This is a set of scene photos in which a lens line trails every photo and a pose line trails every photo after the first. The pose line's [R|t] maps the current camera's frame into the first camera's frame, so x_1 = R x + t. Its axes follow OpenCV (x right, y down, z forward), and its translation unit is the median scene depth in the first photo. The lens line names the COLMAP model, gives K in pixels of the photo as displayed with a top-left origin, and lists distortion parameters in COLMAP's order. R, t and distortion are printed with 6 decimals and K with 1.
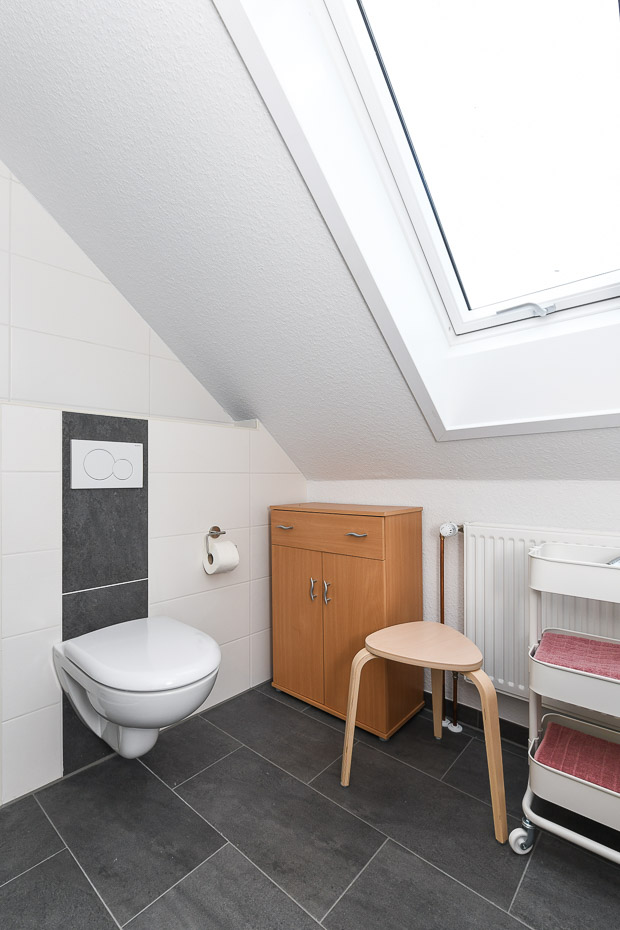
lens RADIAL K [[427.5, 0, 309.2], [0, 427.5, 470.4], [0, 0, 1]] dist [-0.003933, -0.000646]
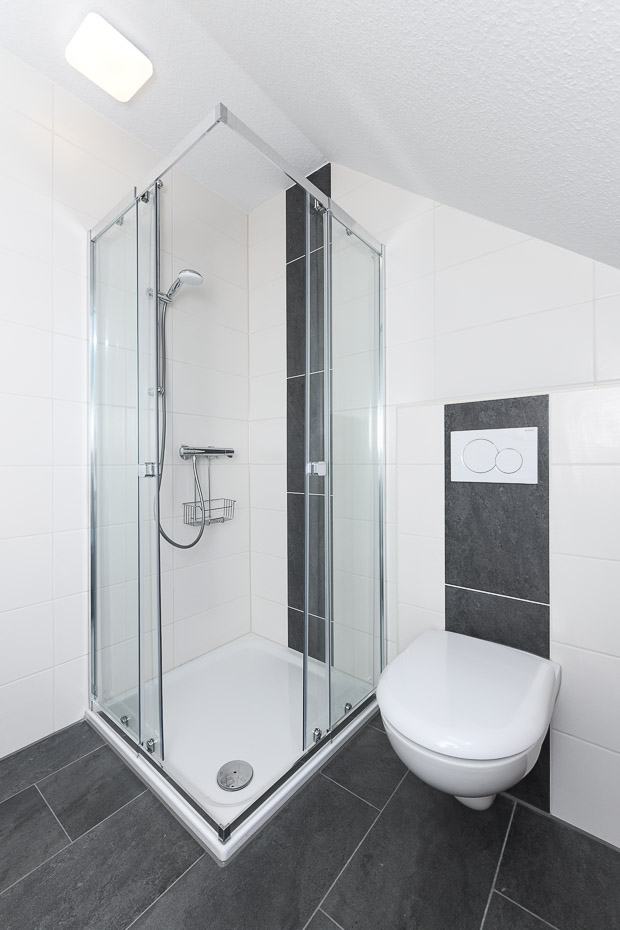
lens RADIAL K [[386.8, 0, 309.1], [0, 386.8, 464.2], [0, 0, 1]] dist [-0.000772, -0.000531]
pose [[0.042401, -0.002520, -0.999098, 0.317573], [0.011634, 0.999930, -0.002028, 0.001124], [0.999033, -0.011538, 0.042427, 0.610205]]
